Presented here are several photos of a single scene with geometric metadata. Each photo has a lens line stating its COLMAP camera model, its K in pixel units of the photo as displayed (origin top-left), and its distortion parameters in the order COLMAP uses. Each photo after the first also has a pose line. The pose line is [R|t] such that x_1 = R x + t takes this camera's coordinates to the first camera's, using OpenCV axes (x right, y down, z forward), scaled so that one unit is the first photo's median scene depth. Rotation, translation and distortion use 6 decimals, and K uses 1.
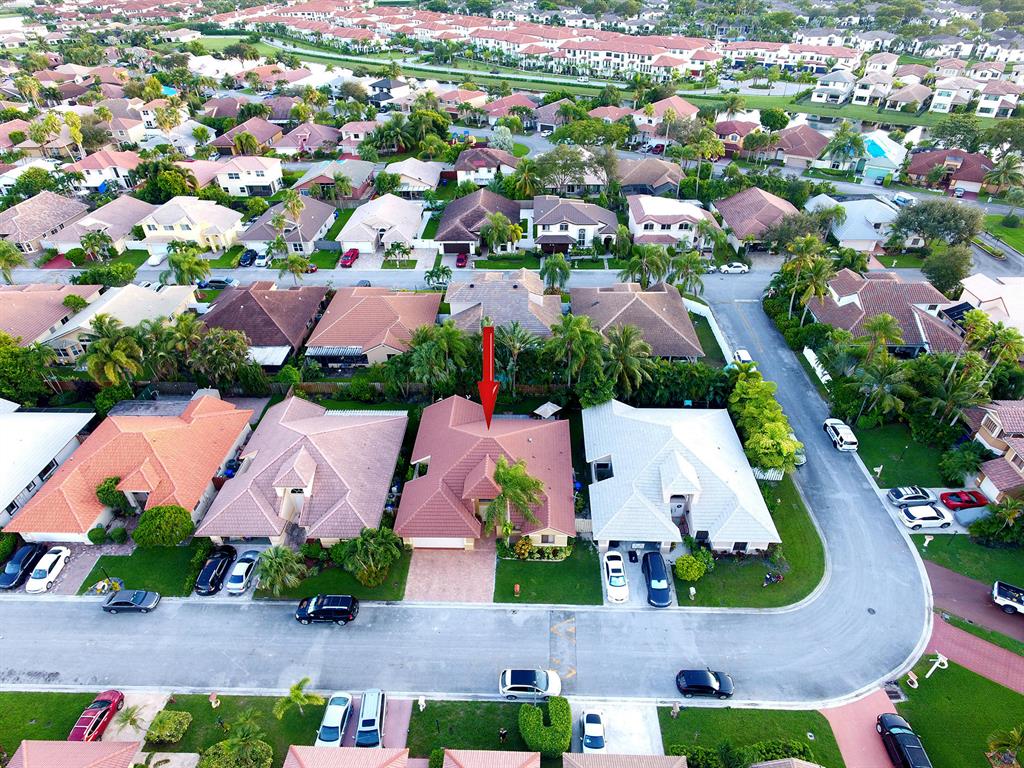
lens RADIAL K [[619.9, 0, 512.0], [0, 619.9, 384.0], [0, 0, 1]] dist [0.004010, 0.001437]
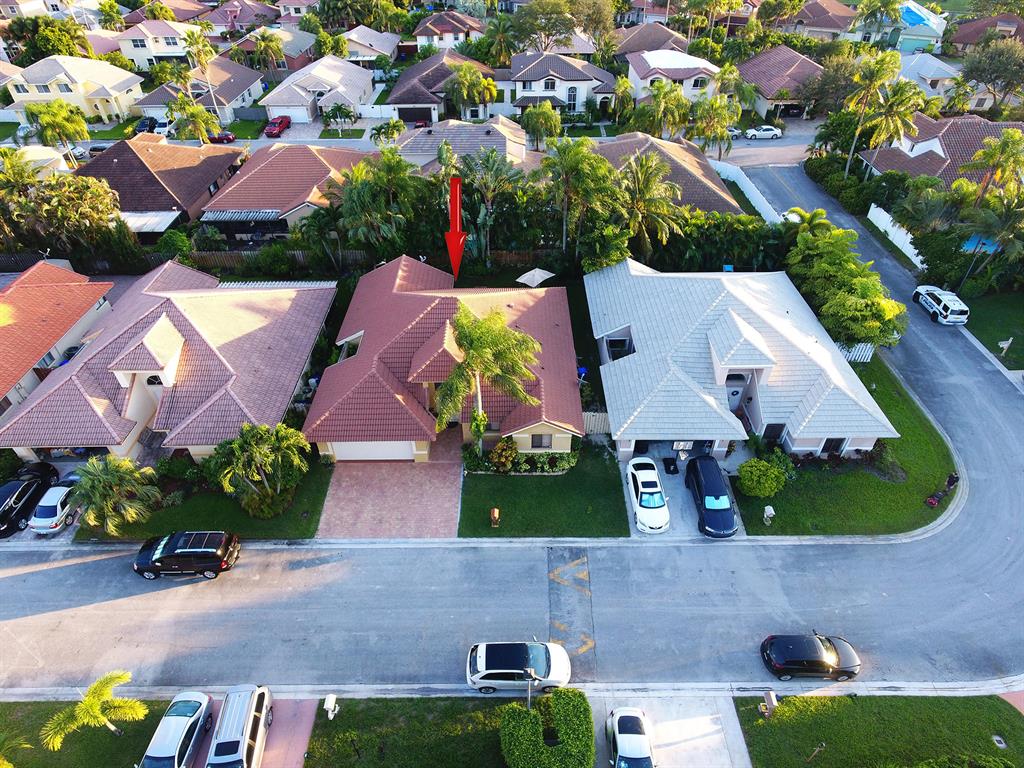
lens RADIAL K [[619.9, 0, 512.0], [0, 619.9, 384.0], [0, 0, 1]] dist [0.004010, 0.001437]
pose [[0.999346, -0.017069, 0.031883, 0.007188], [0.014938, 0.997713, 0.065914, 0.144036], [-0.032935, -0.065395, 0.997316, 0.350021]]
